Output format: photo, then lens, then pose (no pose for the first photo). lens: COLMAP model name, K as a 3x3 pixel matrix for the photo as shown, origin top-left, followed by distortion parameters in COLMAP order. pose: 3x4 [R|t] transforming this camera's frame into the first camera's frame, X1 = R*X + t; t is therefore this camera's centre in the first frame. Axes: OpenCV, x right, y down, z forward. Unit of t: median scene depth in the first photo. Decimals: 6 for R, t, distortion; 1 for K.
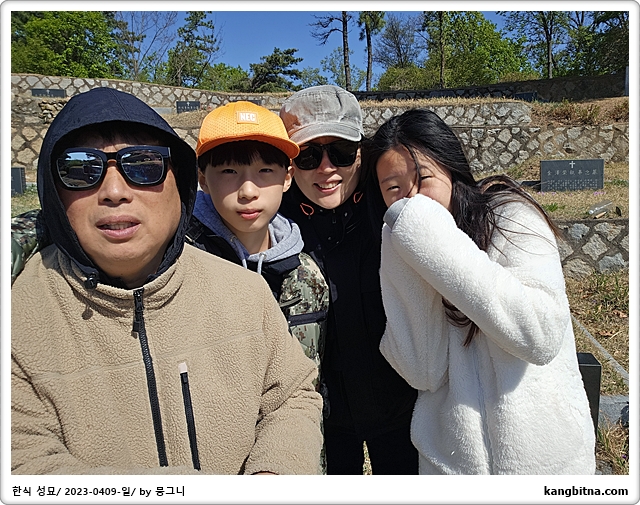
lens RADIAL K [[496.2, 0, 328.1], [0, 496.2, 229.3], [0, 0, 1]] dist [-0.014476, 0.000888]
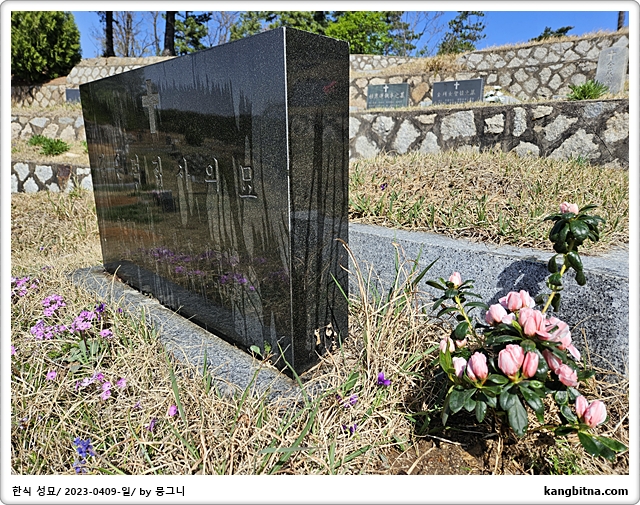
lens RADIAL K [[421.7, 0, 311.0], [0, 421.7, 230.4], [0, 0, 1]] dist [0.072299, -0.059227]
pose [[0.809232, 0.148288, -0.568466, 0.167047], [-0.134604, 0.988680, 0.066290, 0.087927], [0.571861, 0.022873, 0.820032, 0.179562]]
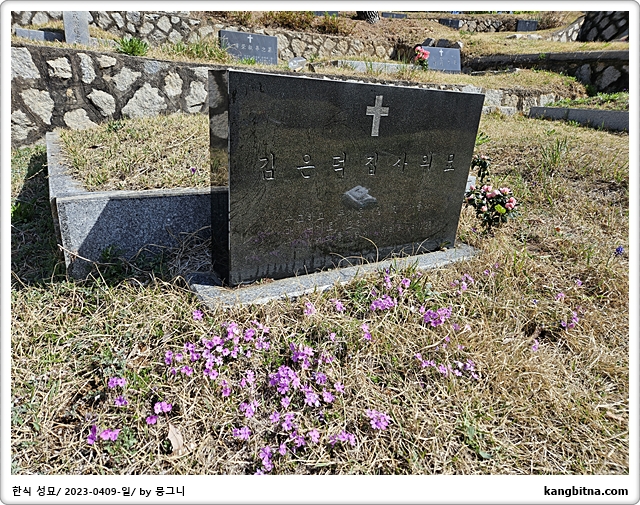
lens RADIAL K [[421.7, 0, 317.9], [0, 421.7, 244.4], [0, 0, 1]] dist [0.072299, -0.059227]
pose [[0.748458, -0.138364, 0.648588, -0.011363], [0.028352, 0.983775, 0.177153, 0.085850], [-0.662576, -0.114203, 0.740237, 0.156360]]
